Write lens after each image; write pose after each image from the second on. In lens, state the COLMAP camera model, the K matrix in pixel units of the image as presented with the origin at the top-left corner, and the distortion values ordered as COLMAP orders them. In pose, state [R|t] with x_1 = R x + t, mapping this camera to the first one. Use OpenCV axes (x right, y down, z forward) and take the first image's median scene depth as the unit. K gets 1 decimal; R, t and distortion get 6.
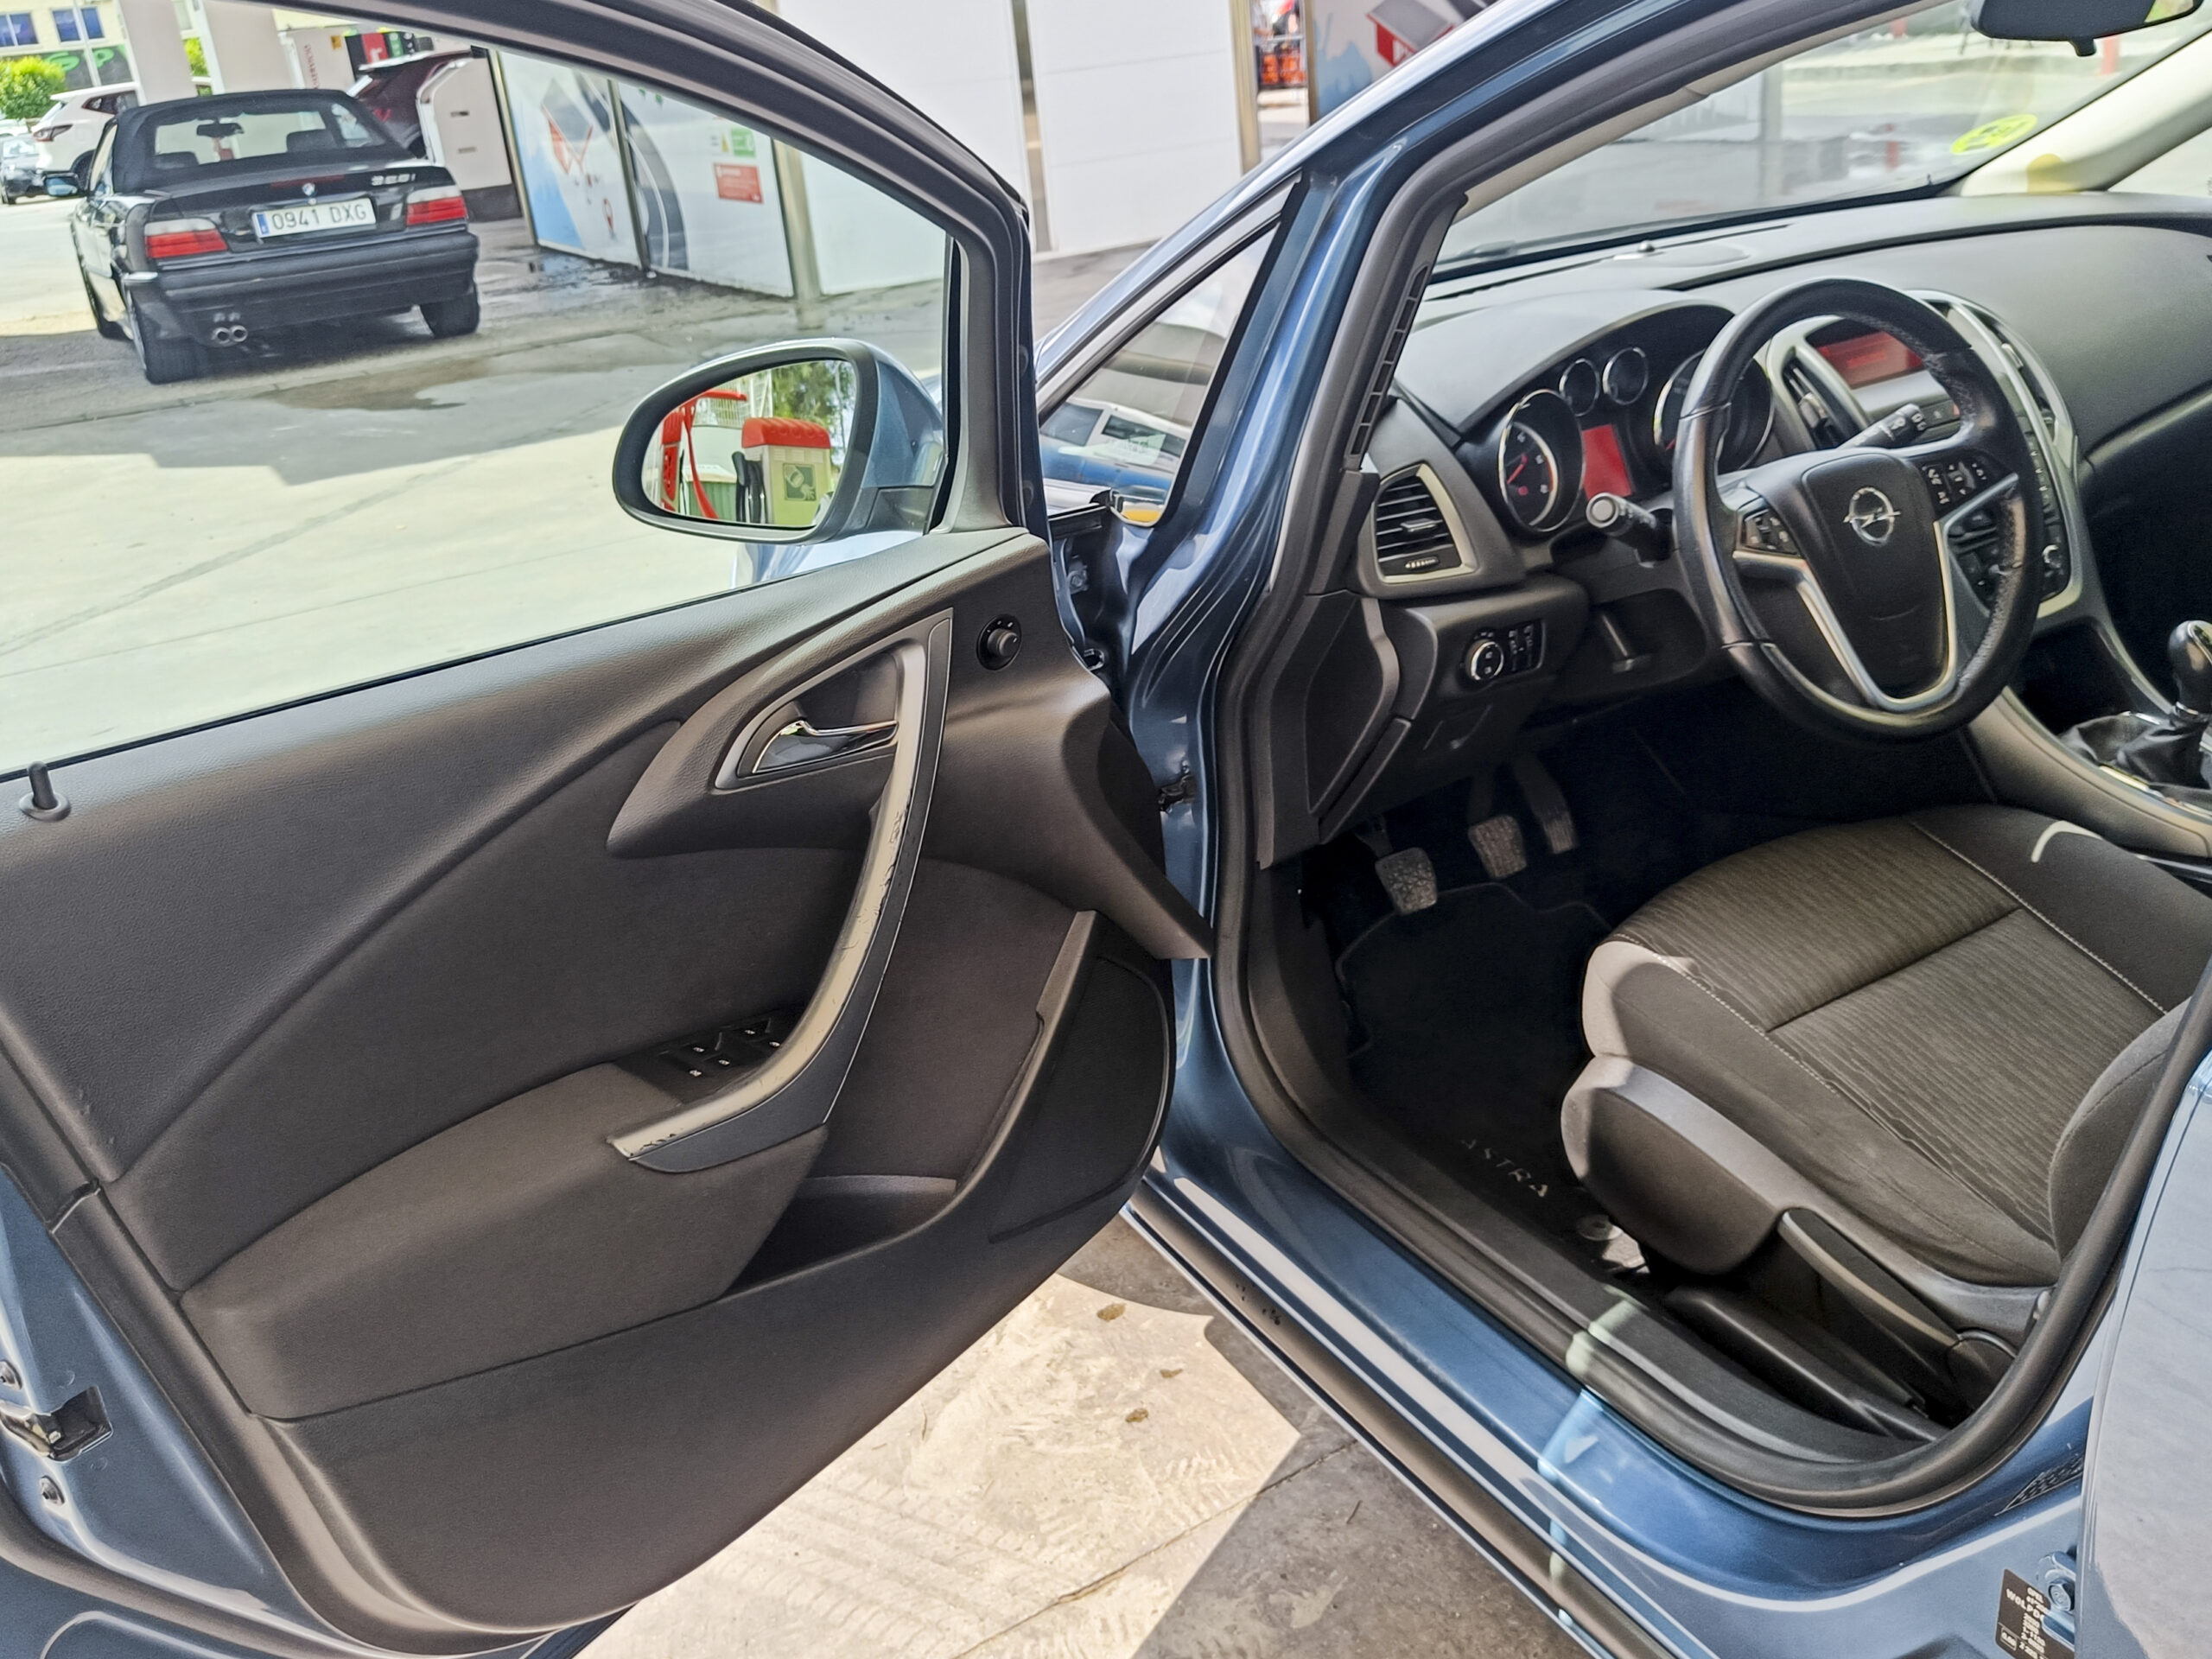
lens RADIAL K [[1810.9, 0, 1106.0], [0, 1810.9, 829.5], [0, 0, 1]] dist [0.001822, 0.002549]
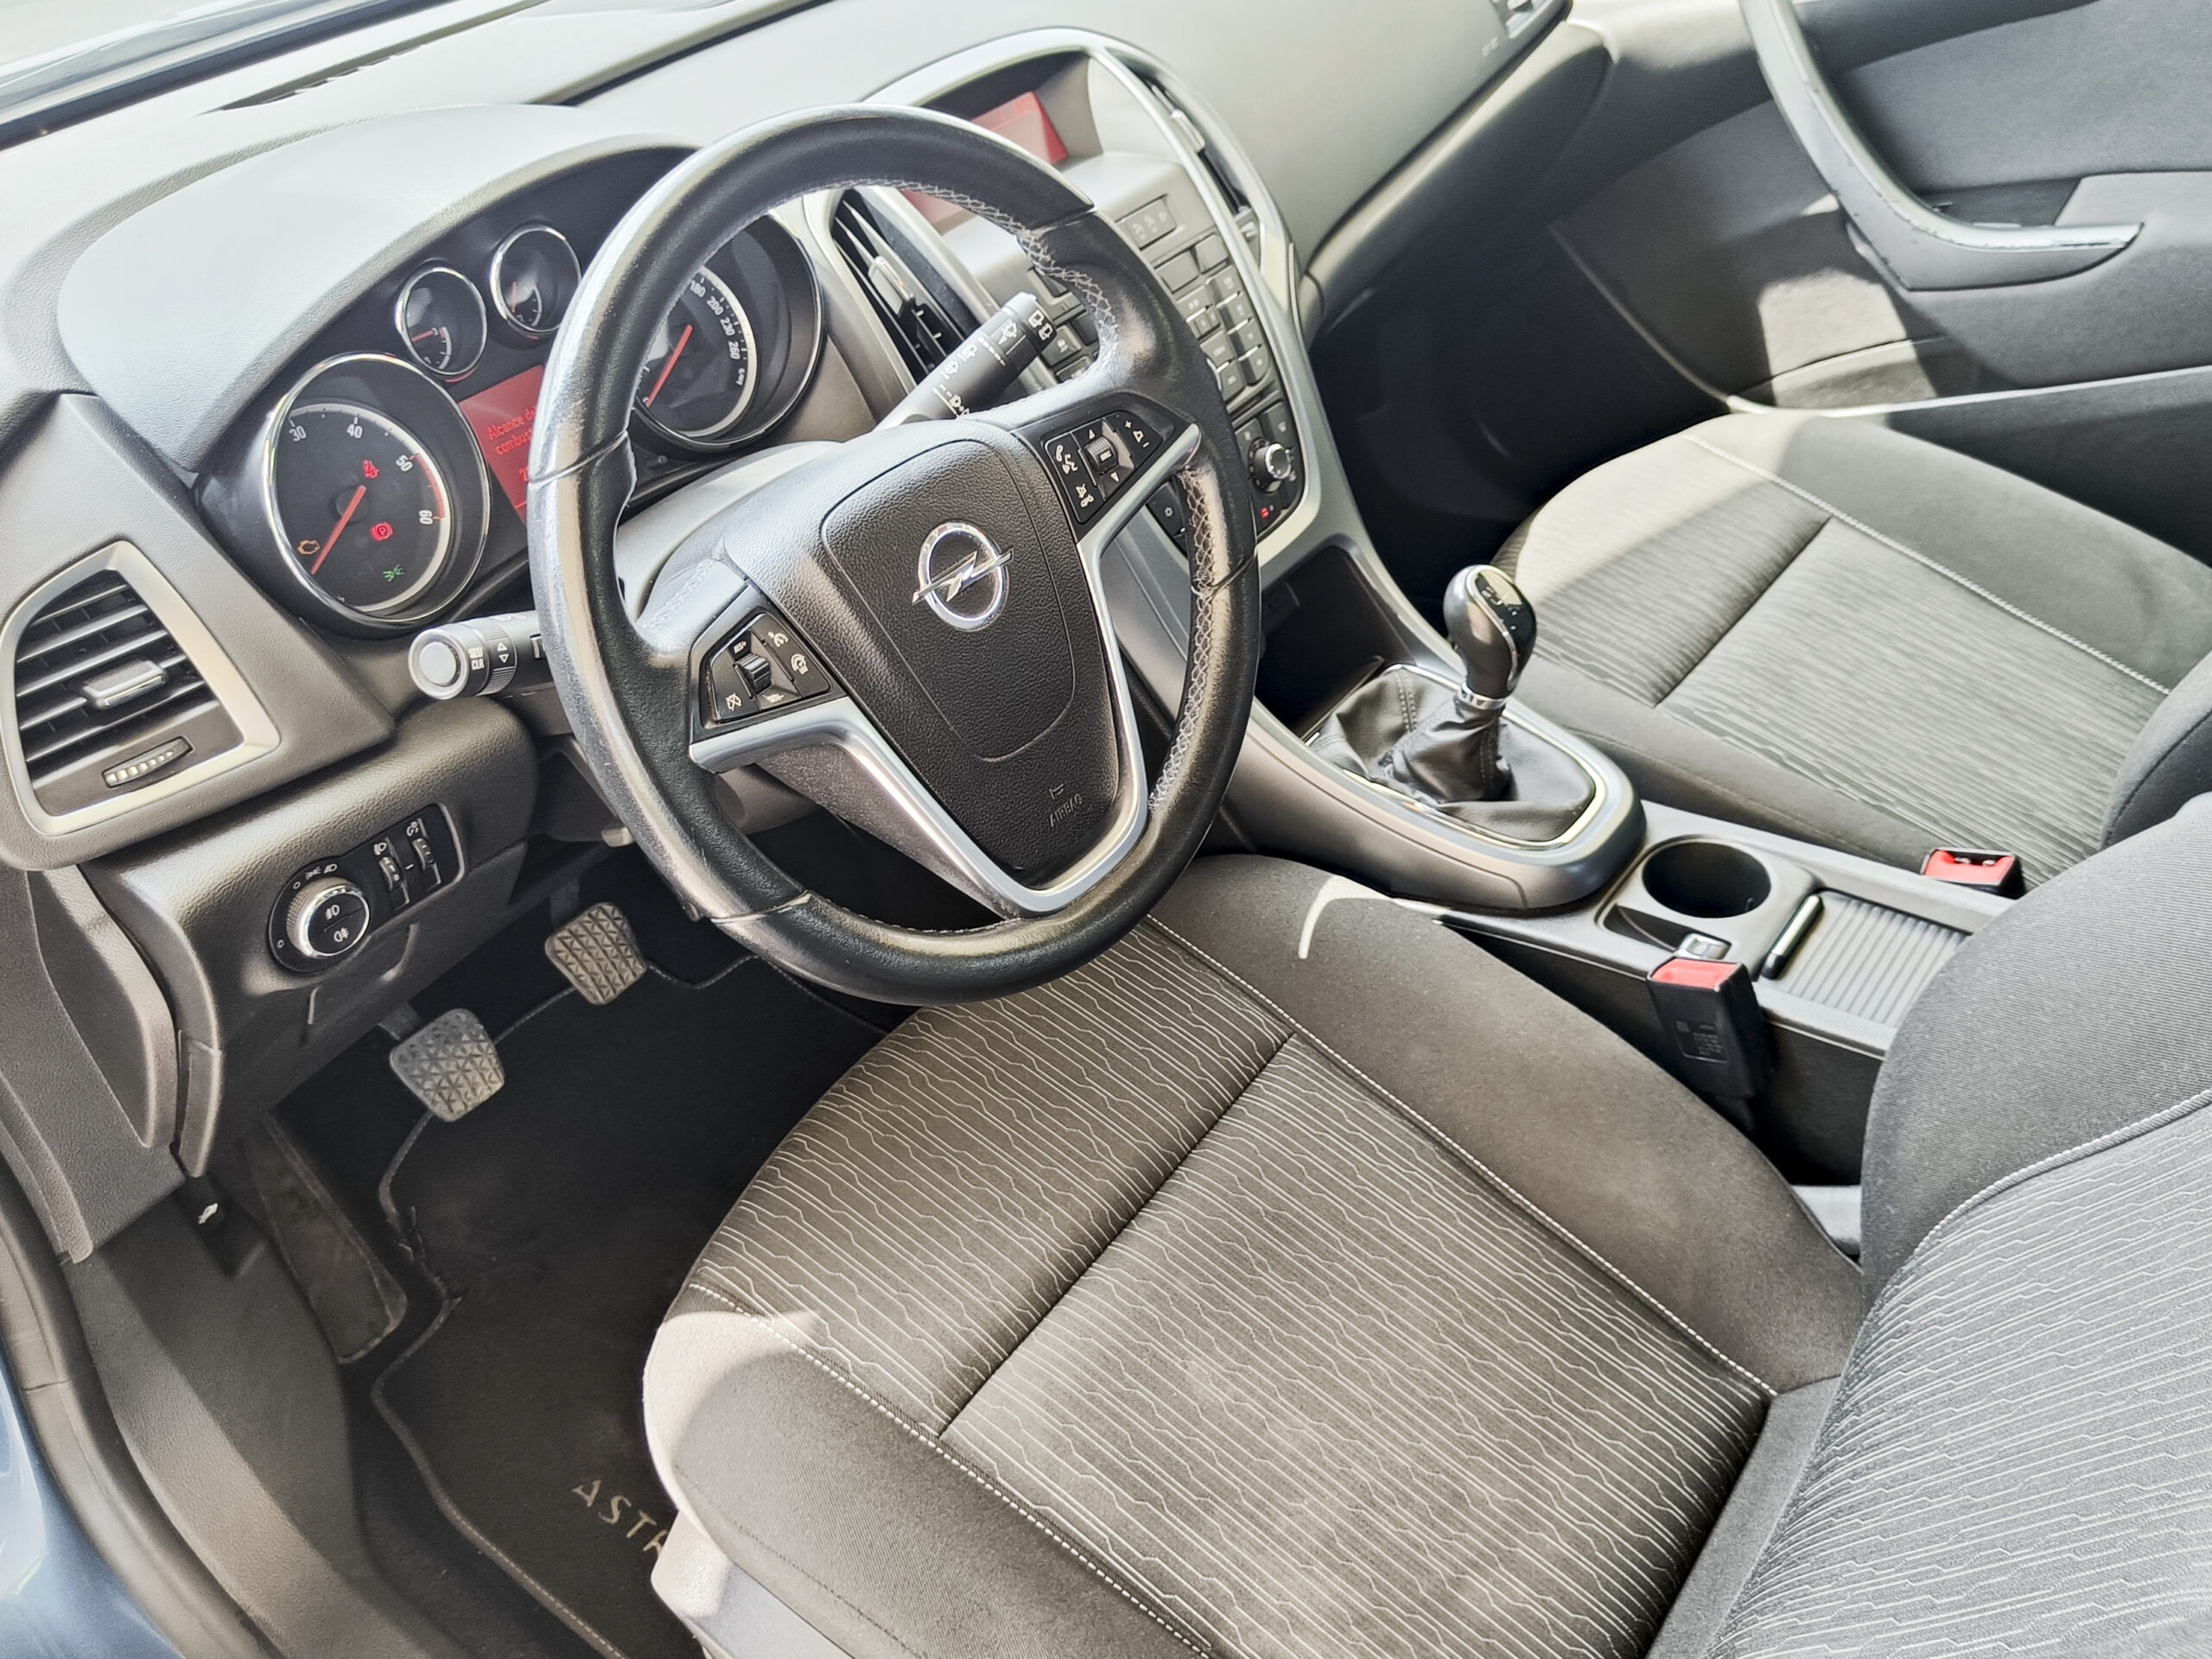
lens RADIAL K [[1691.2, 0, 1070.0], [0, 1691.2, 854.4], [0, 0, 1]] dist [0.045340, -0.006172]
pose [[0.934573, -0.217183, 0.281790, 0.273161], [0.149835, 0.958656, 0.241924, -0.198086], [-0.322682, -0.183874, 0.928476, 0.467136]]
